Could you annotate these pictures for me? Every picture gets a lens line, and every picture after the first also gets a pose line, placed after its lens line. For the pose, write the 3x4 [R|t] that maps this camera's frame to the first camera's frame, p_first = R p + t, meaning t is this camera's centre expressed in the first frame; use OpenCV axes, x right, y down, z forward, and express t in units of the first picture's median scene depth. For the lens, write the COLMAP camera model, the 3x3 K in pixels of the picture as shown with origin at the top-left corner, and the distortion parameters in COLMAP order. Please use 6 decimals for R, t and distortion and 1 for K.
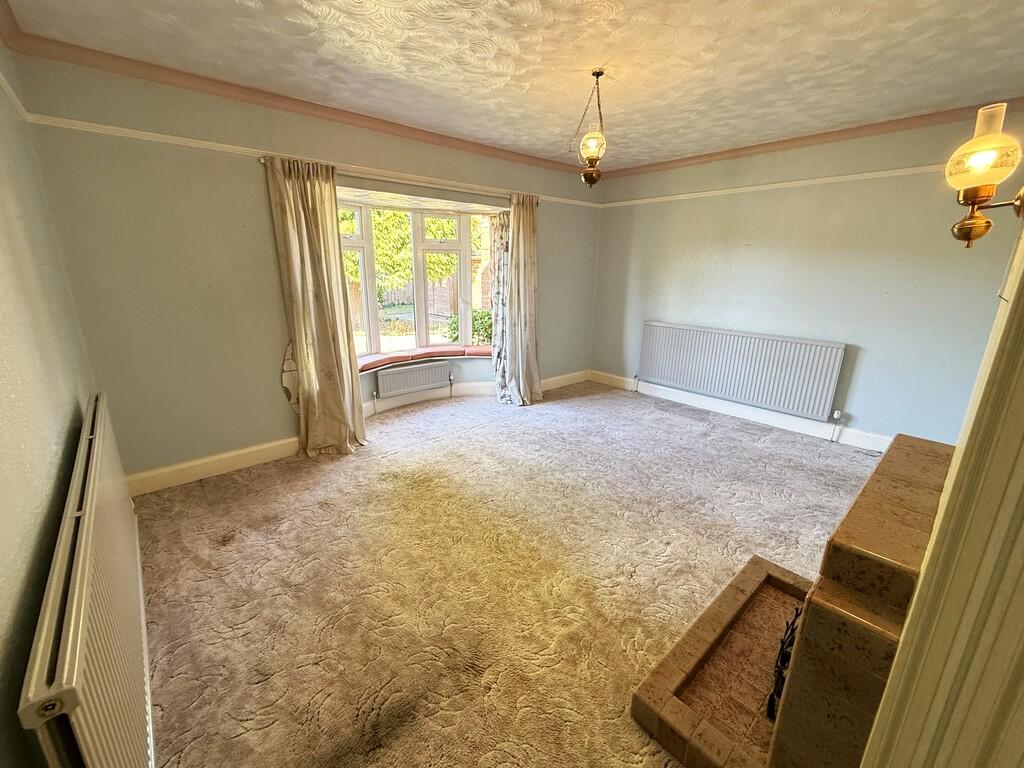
lens RADIAL K [[421.4, 0, 509.9], [0, 421.4, 385.3], [0, 0, 1]] dist [-0.000228, 0.000266]
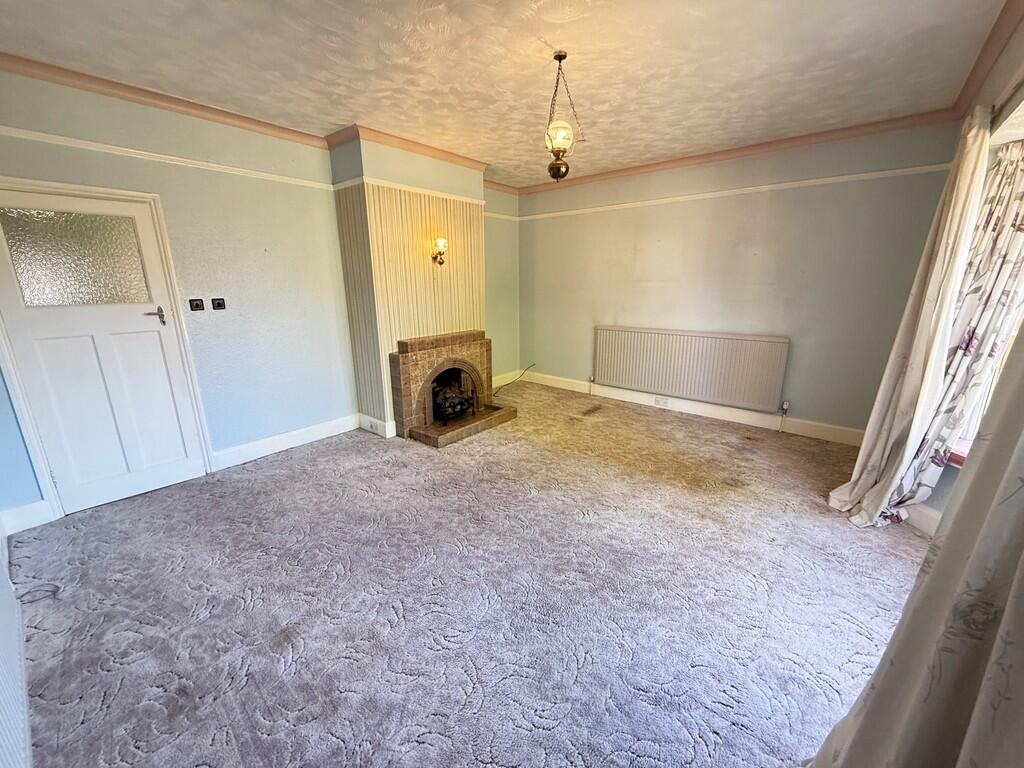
lens RADIAL K [[410.9, 0, 509.7], [0, 410.9, 386.4], [0, 0, 1]] dist [-0.000070, 0.000039]
pose [[-0.988392, 0.035020, -0.147836, 0.304013], [-0.044632, 0.863206, 0.502875, -0.362780], [0.145224, 0.503636, -0.851623, 1.350057]]
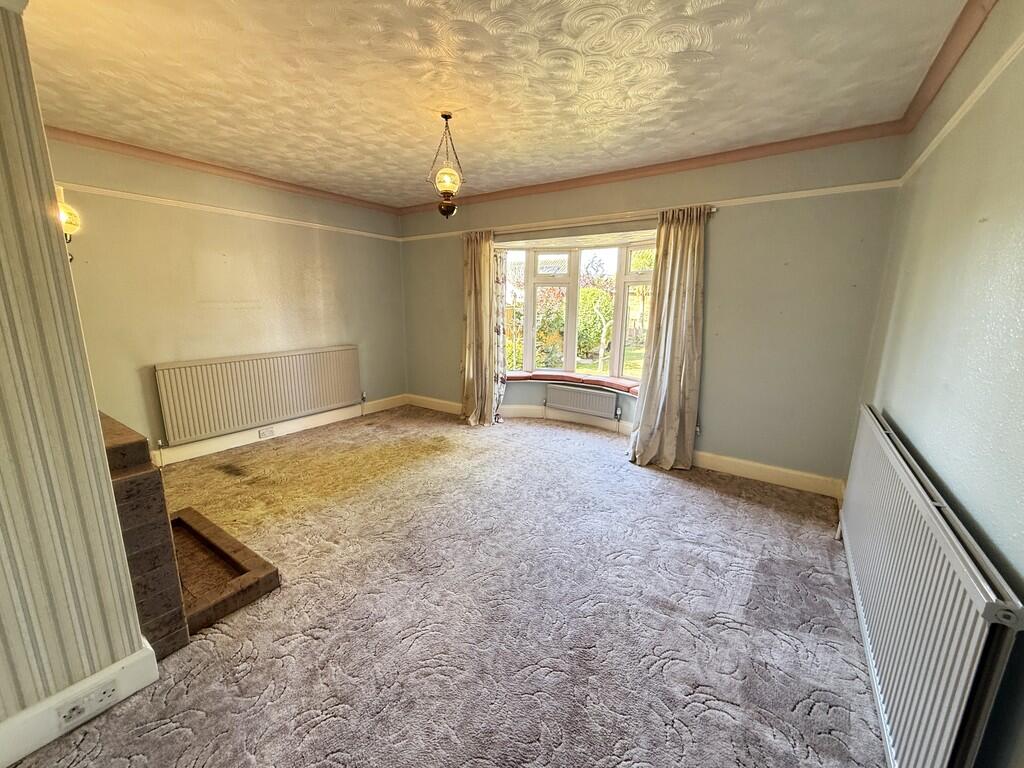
lens RADIAL K [[410.9, 0, 509.7], [0, 410.9, 386.4], [0, 0, 1]] dist [-0.000070, 0.000039]
pose [[0.245986, 0.191252, -0.950218, 0.890310], [-0.272391, 0.954473, 0.121594, -0.159380], [0.930212, 0.228920, 0.286882, 0.646537]]
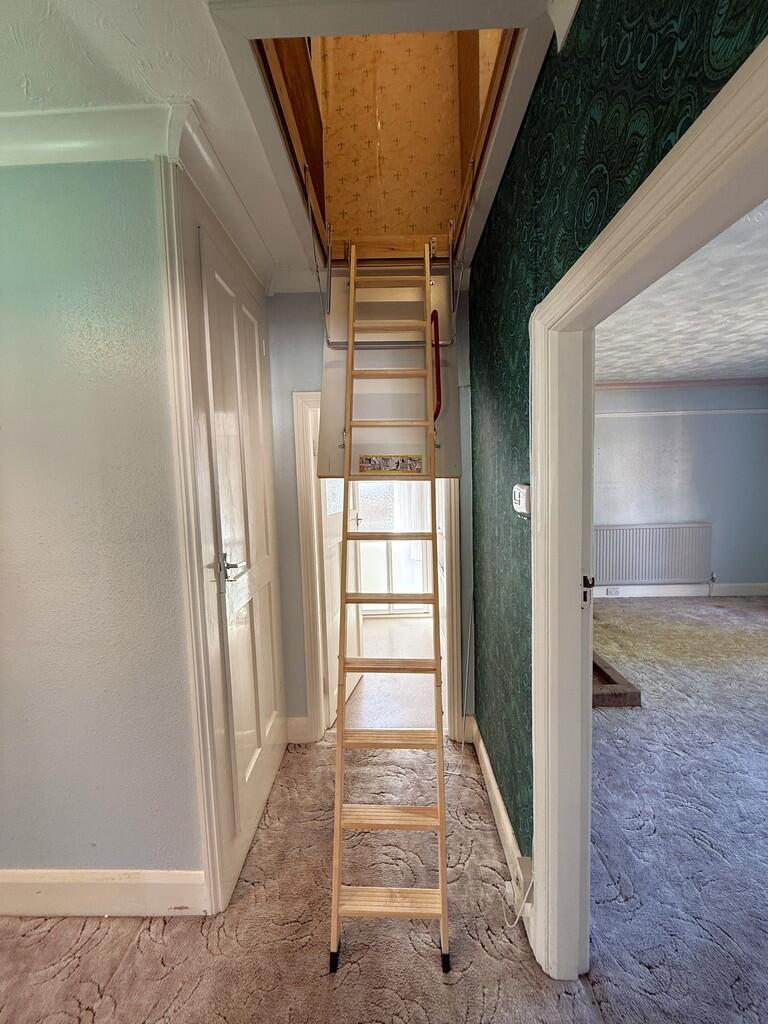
lens RADIAL K [[410.9, 0, 380.7], [0, 410.9, 507.4], [0, 0, 1]] dist [-0.000070, 0.000039]
pose [[-0.679622, 0.059354, -0.731157, 1.144093], [-0.181426, 0.952157, 0.245932, -0.168820], [0.710773, 0.299791, -0.636338, 0.608042]]
